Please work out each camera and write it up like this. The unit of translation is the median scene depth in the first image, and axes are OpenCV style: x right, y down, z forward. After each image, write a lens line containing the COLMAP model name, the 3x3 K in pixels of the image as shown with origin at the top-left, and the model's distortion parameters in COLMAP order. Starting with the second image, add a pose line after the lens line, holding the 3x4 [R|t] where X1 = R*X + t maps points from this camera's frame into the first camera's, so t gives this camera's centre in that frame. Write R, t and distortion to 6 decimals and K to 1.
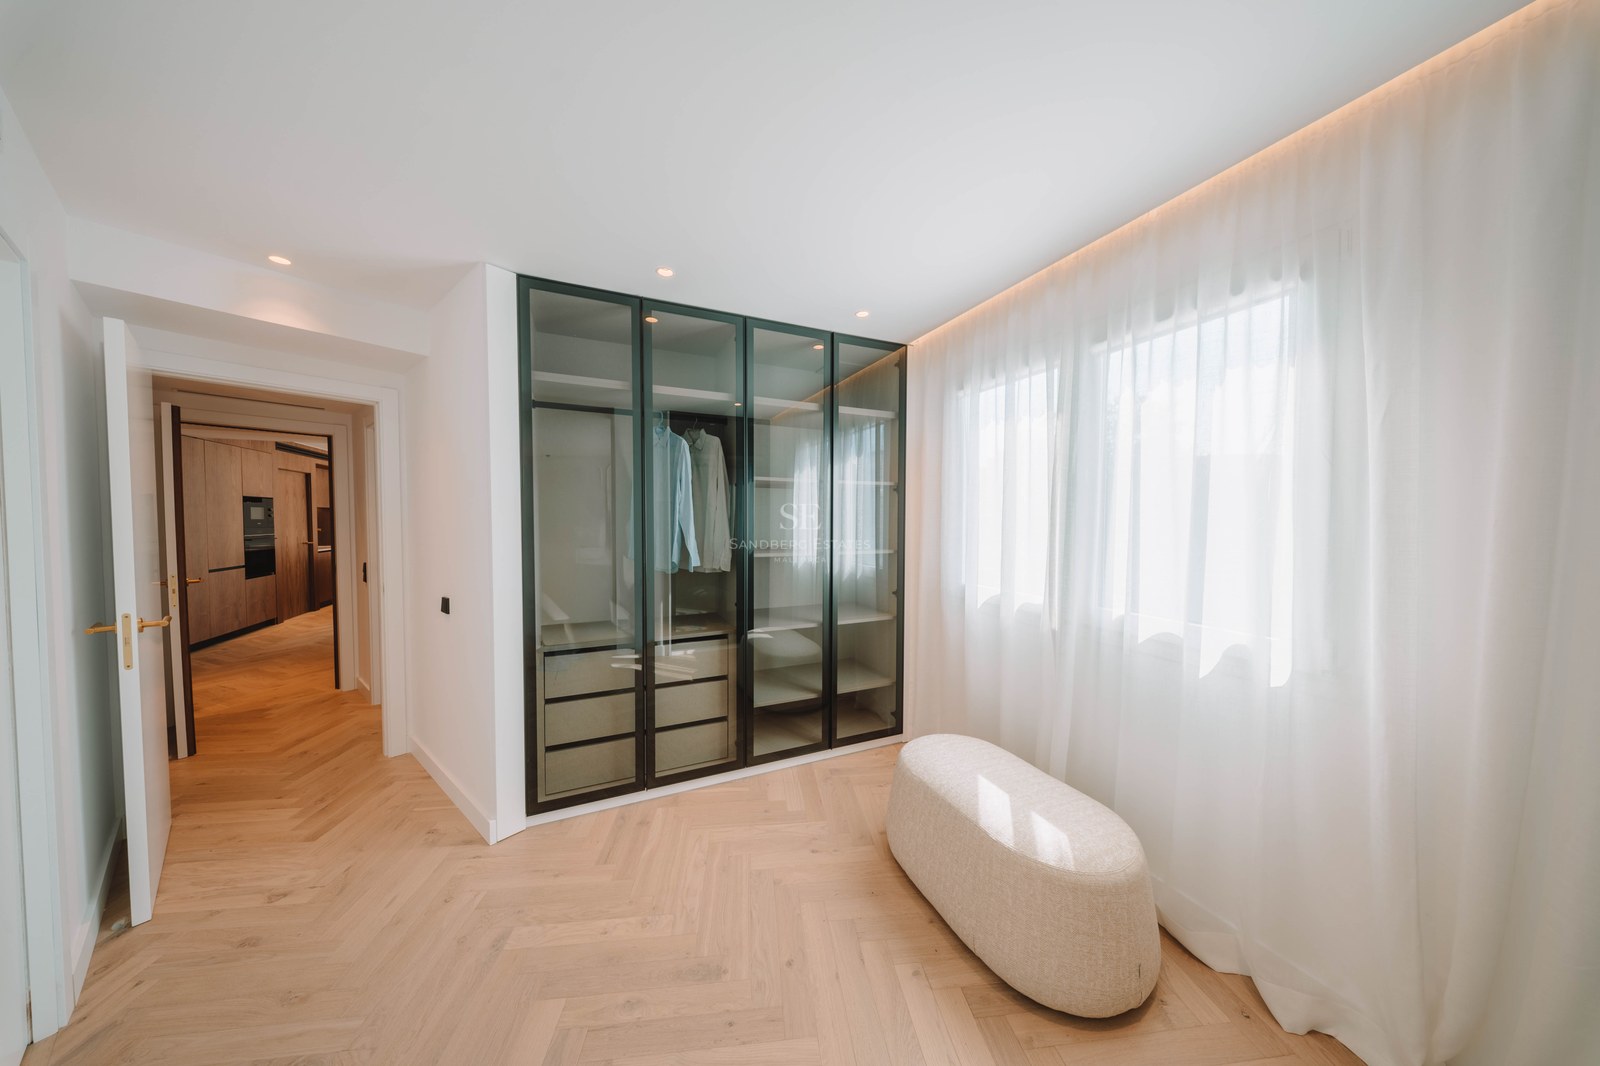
lens RADIAL K [[471.2, 0, 797.9], [0, 471.2, 532.5], [0, 0, 1]] dist [0.004257, -0.002307]
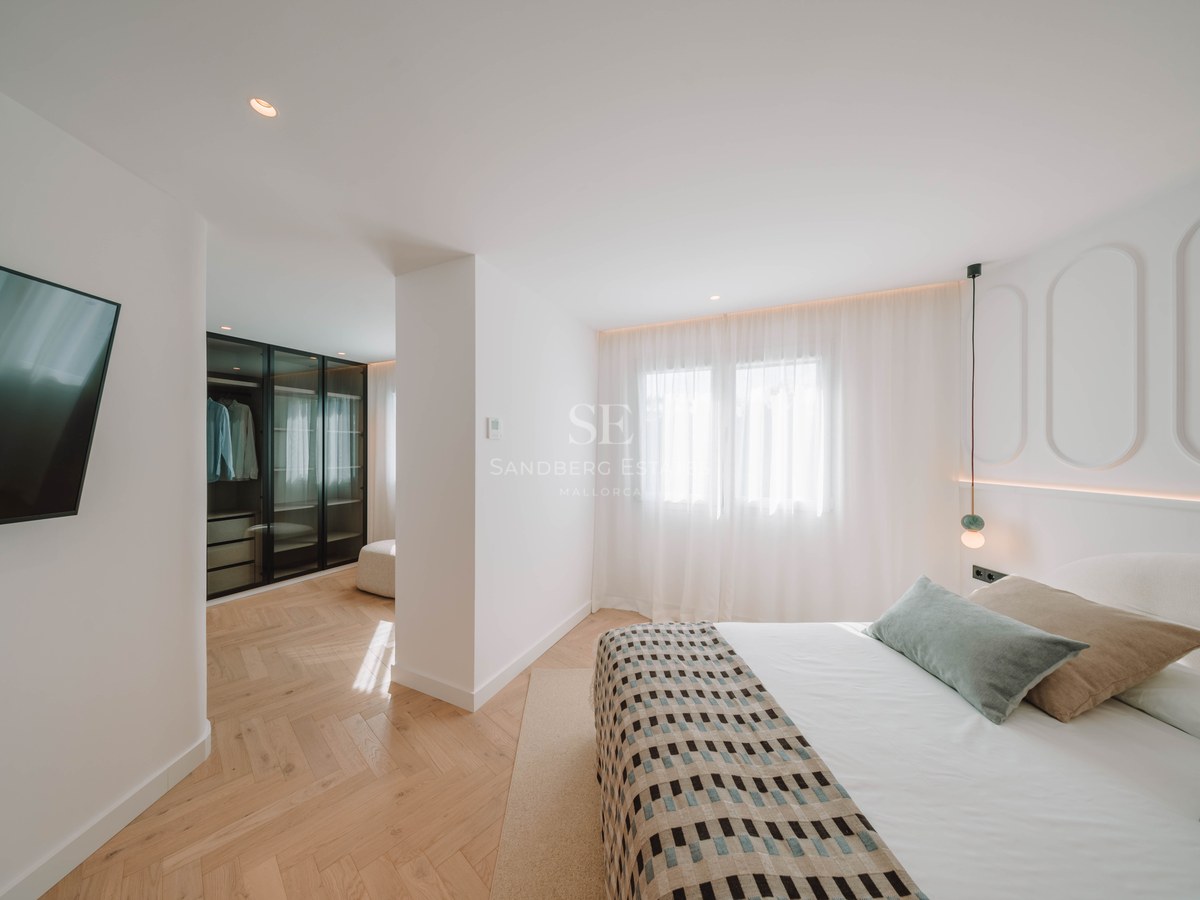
lens RADIAL K [[394.7, 0, 596.3], [0, 394.7, 450.5], [0, 0, 1]] dist [0.005915, -0.003604]
pose [[0.757735, -0.002696, 0.652557, -0.129326], [0.020606, 0.999592, -0.019797, 0.025324], [-0.652237, 0.028448, 0.757481, -0.892601]]
